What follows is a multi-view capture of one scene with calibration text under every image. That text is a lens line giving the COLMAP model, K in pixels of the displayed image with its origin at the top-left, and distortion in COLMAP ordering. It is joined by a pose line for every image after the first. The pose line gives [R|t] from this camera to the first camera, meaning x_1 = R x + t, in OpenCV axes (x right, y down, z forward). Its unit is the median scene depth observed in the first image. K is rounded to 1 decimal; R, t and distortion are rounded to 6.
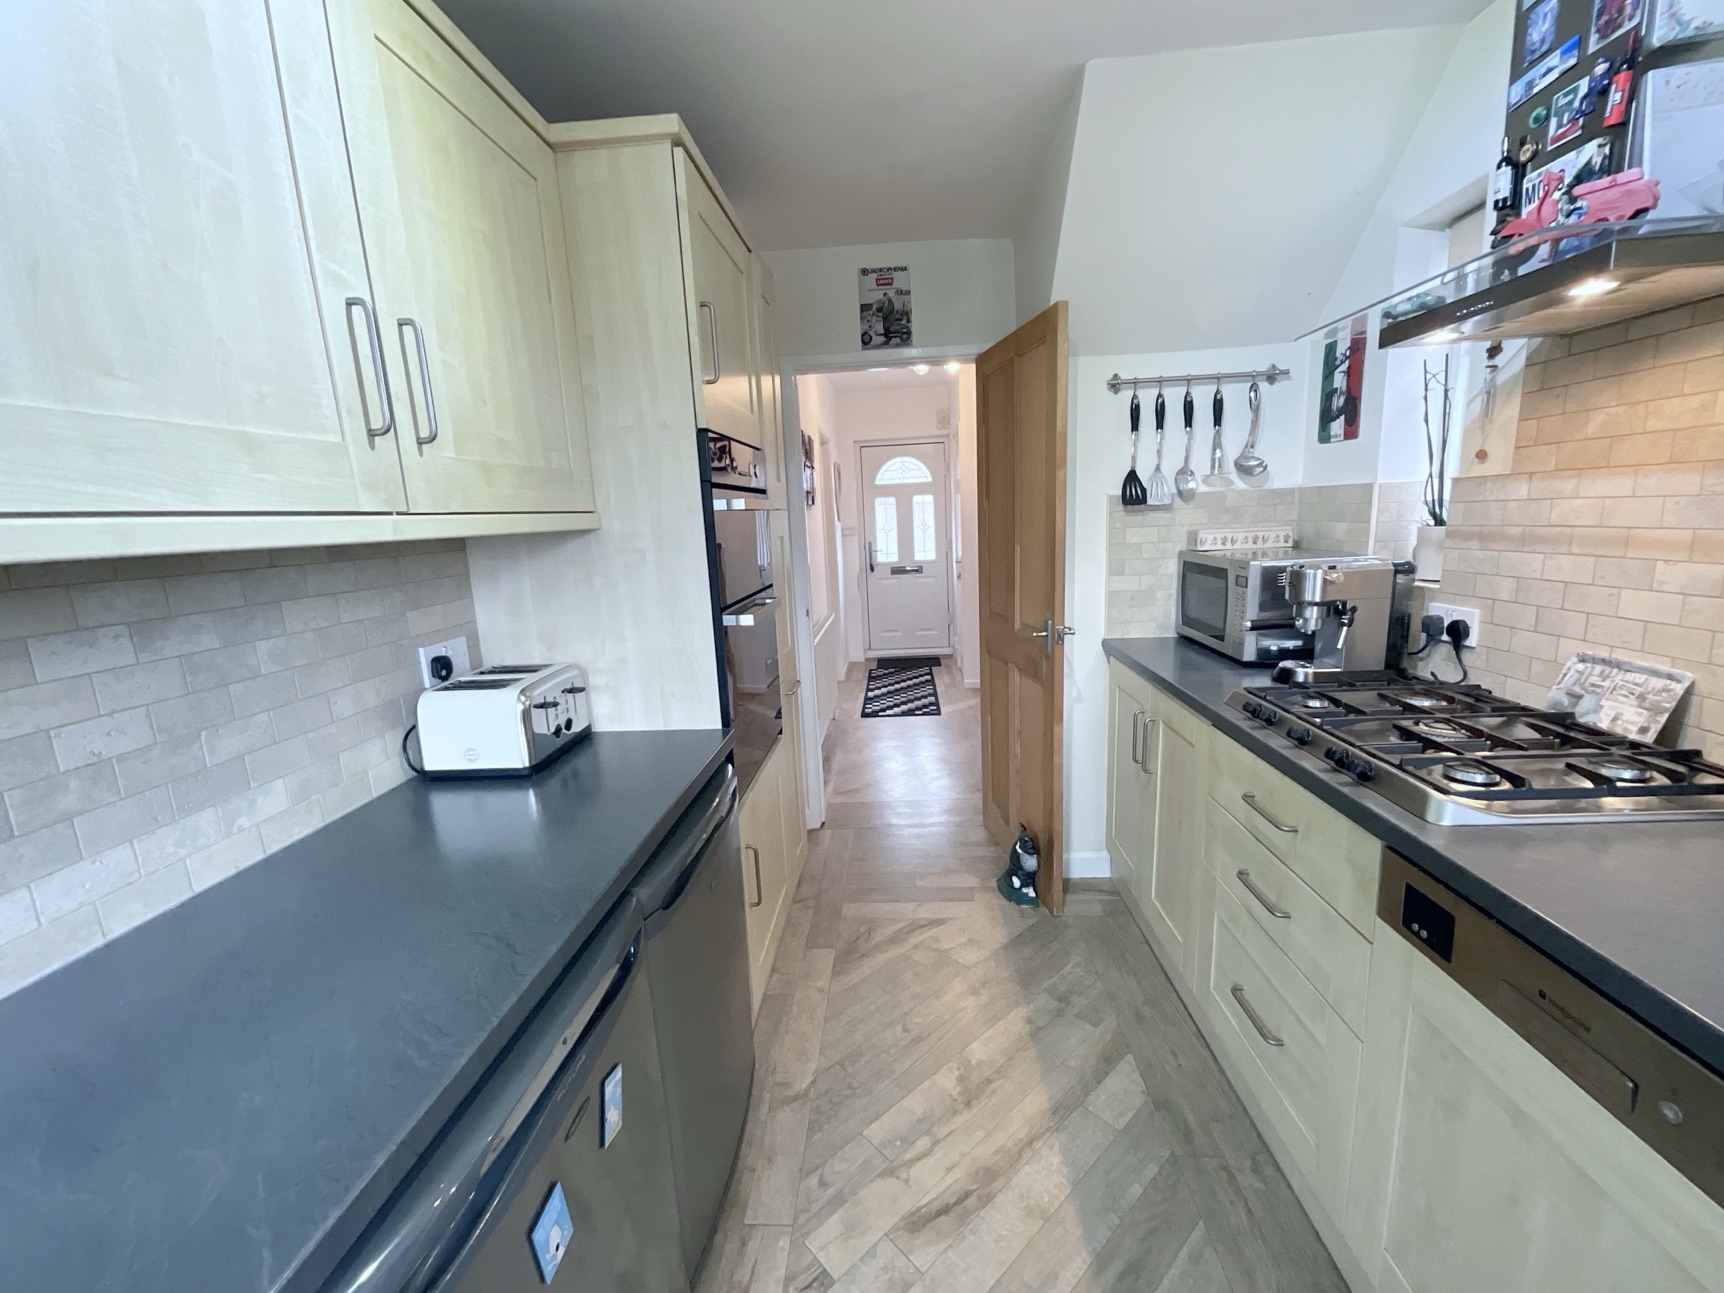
lens RADIAL K [[699.6, 0, 864.6], [0, 699.6, 645.4], [0, 0, 1]] dist [-0.002281, 0.000836]
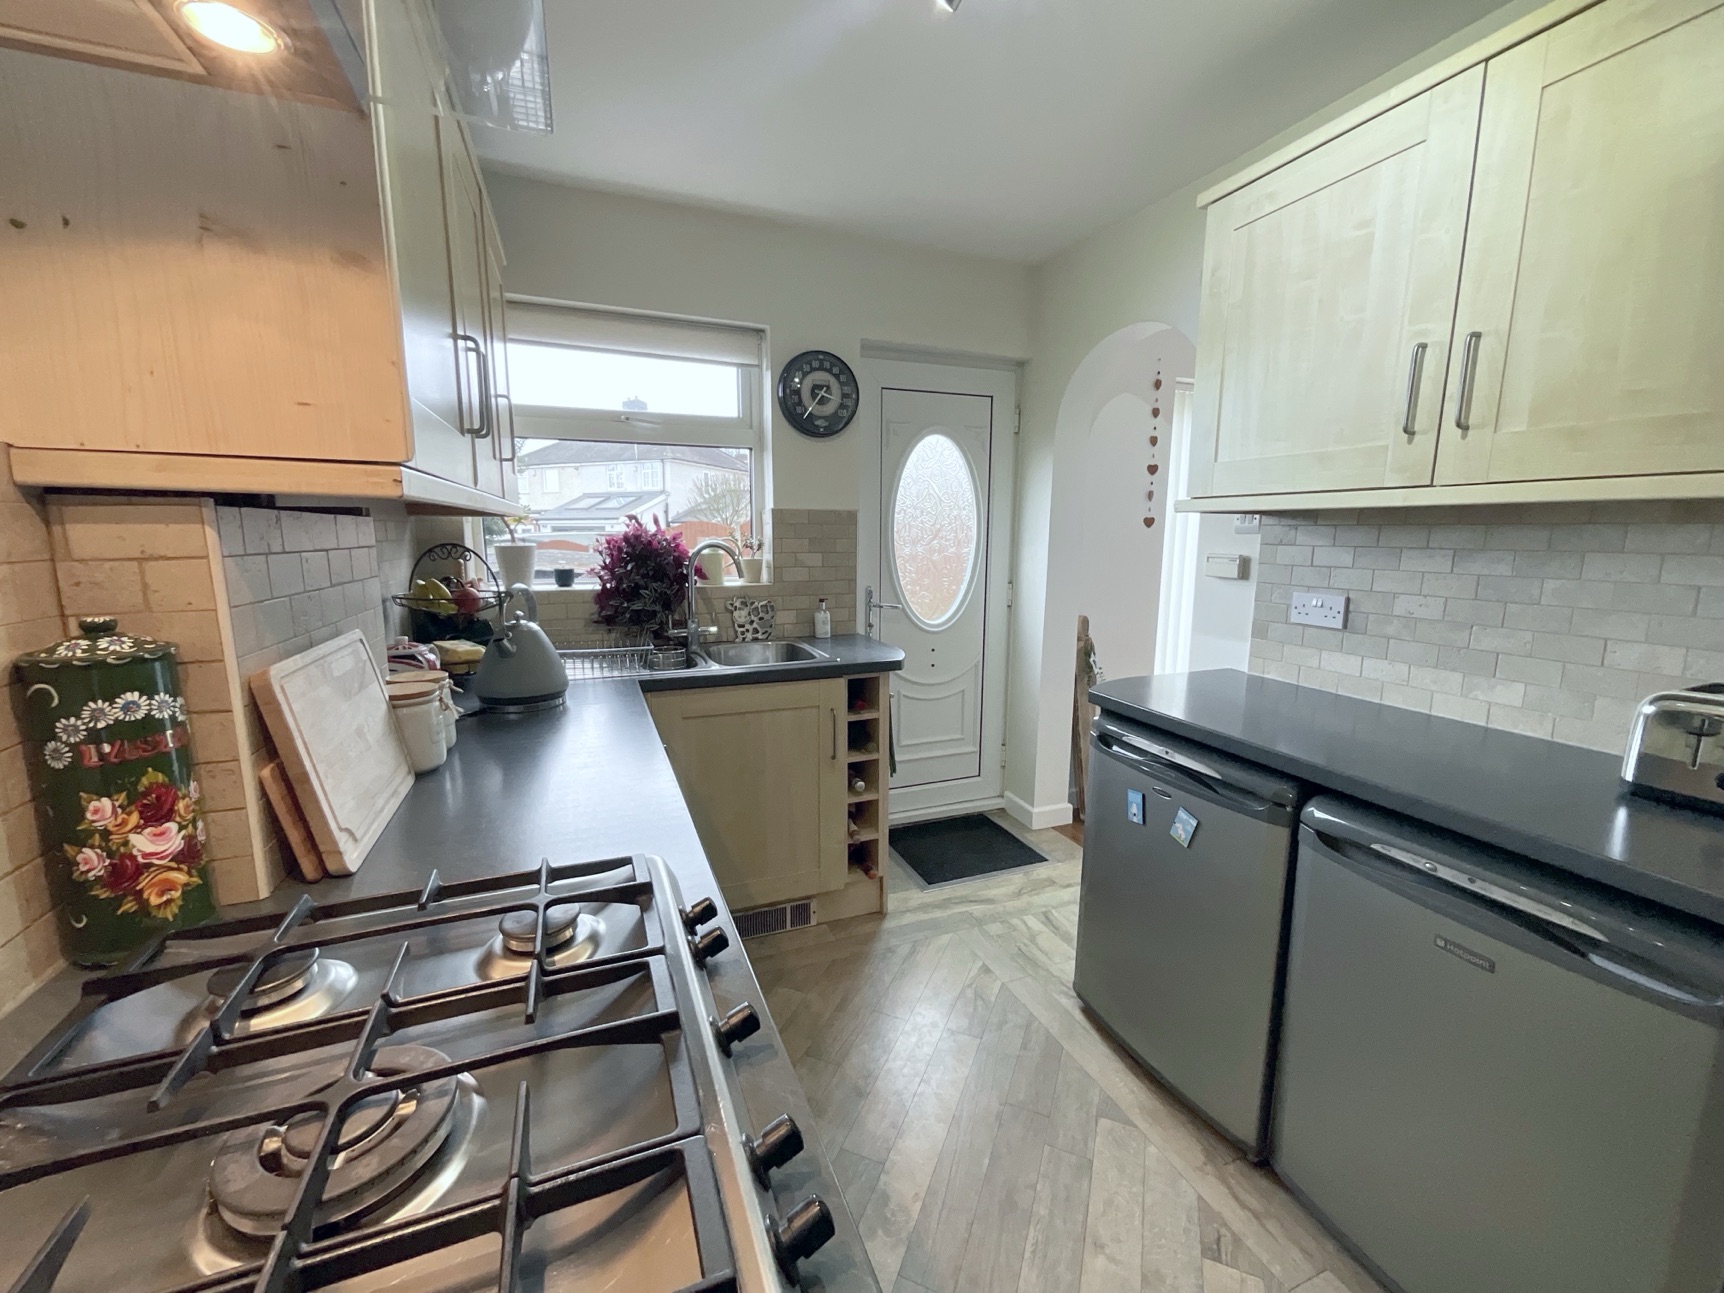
lens RADIAL K [[699.6, 0, 859.4], [0, 699.6, 646.9], [0, 0, 1]] dist [-0.002281, 0.000836]
pose [[-0.904558, 0.112979, -0.411109, 0.608085], [-0.040119, 0.937417, 0.345891, -0.204620], [0.424459, 0.329371, -0.843415, 1.134233]]
